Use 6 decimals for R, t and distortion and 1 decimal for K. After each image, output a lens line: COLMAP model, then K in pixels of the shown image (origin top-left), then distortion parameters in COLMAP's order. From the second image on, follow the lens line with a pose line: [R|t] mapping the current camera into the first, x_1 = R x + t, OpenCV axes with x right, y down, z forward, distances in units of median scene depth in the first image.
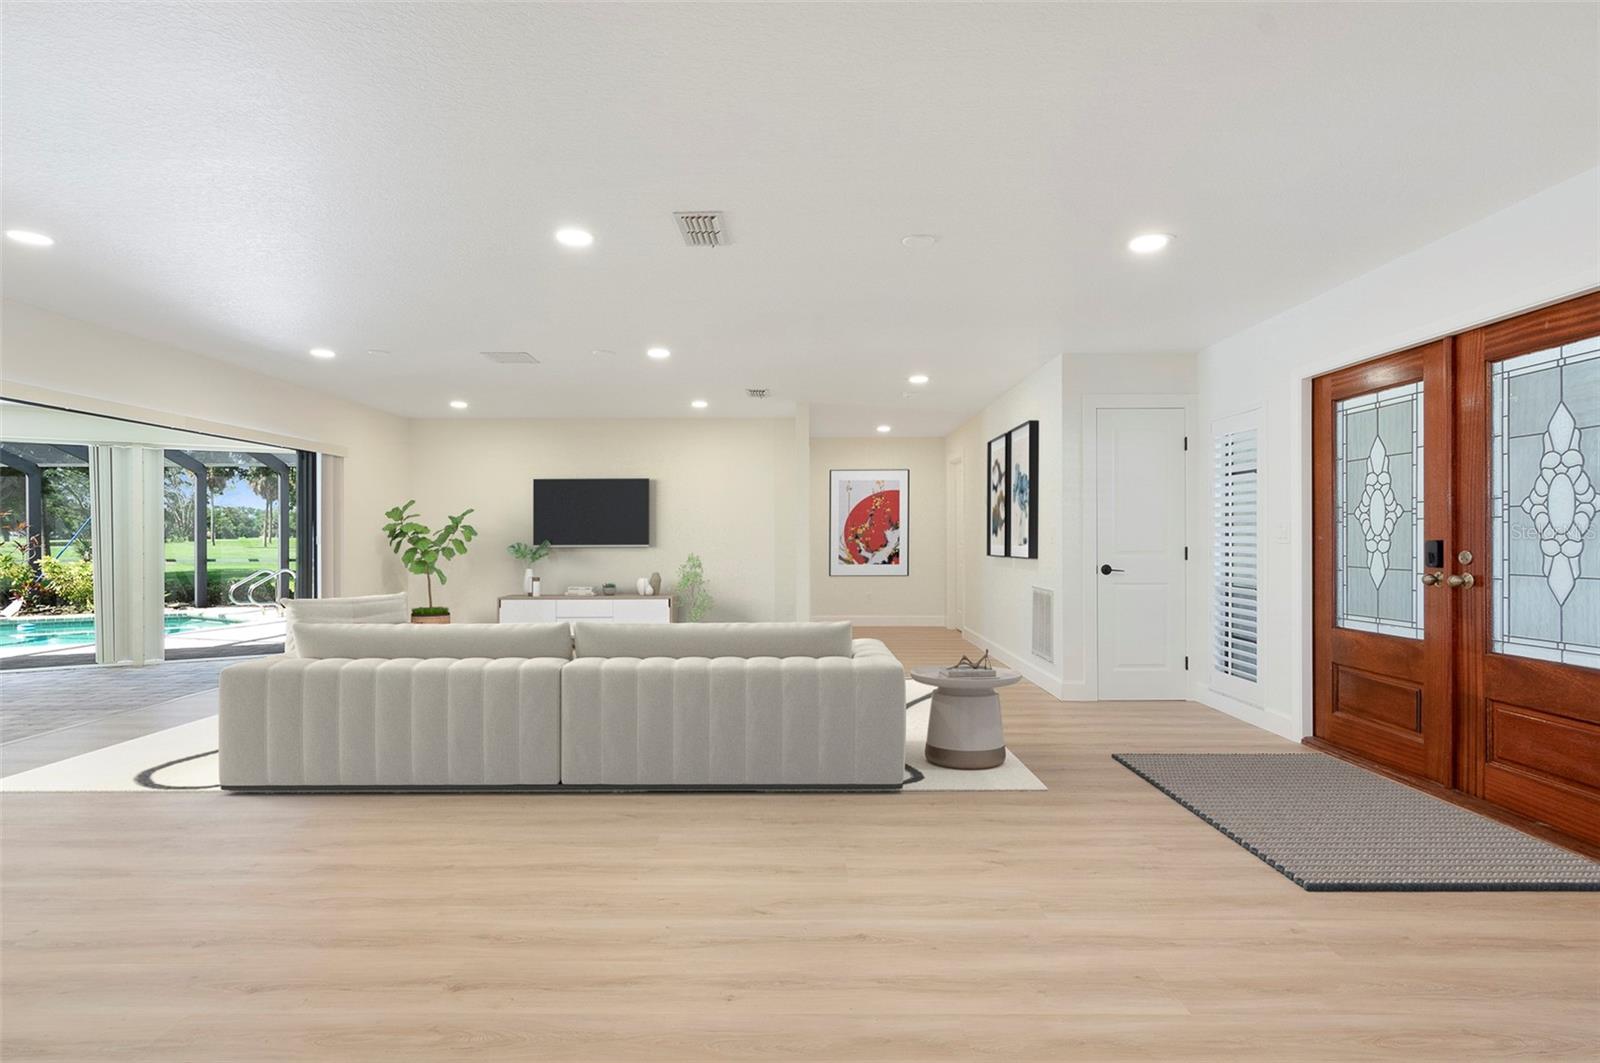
lens RADIAL K [[785.4, 0, 797.8], [0, 785.4, 542.5], [0, 0, 1]] dist [0.002005, 0.000308]
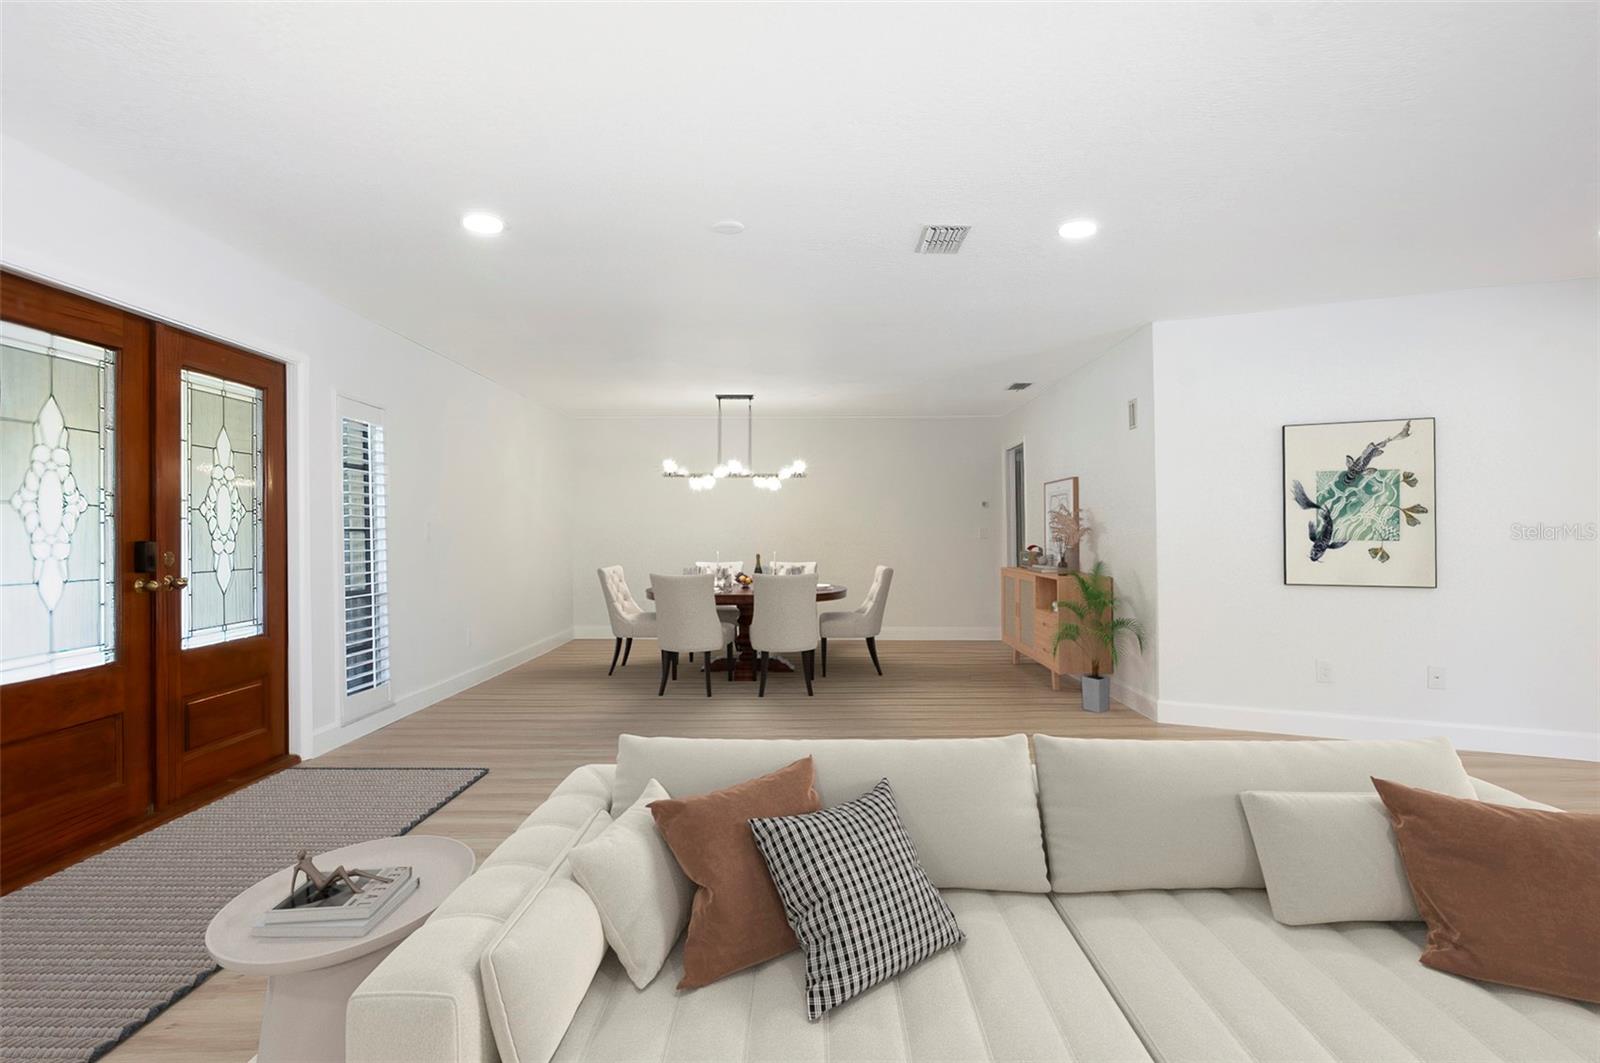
lens RADIAL K [[952.3, 0, 800.0], [0, 952.3, 531.5], [0, 0, 1]] dist [0.001408, 0.000437]
pose [[-0.999963, 0.005908, -0.006213, 0.080473], [0.005904, 0.999982, 0.000611, -0.010408], [0.006216, 0.000574, -0.999981, 2.124562]]
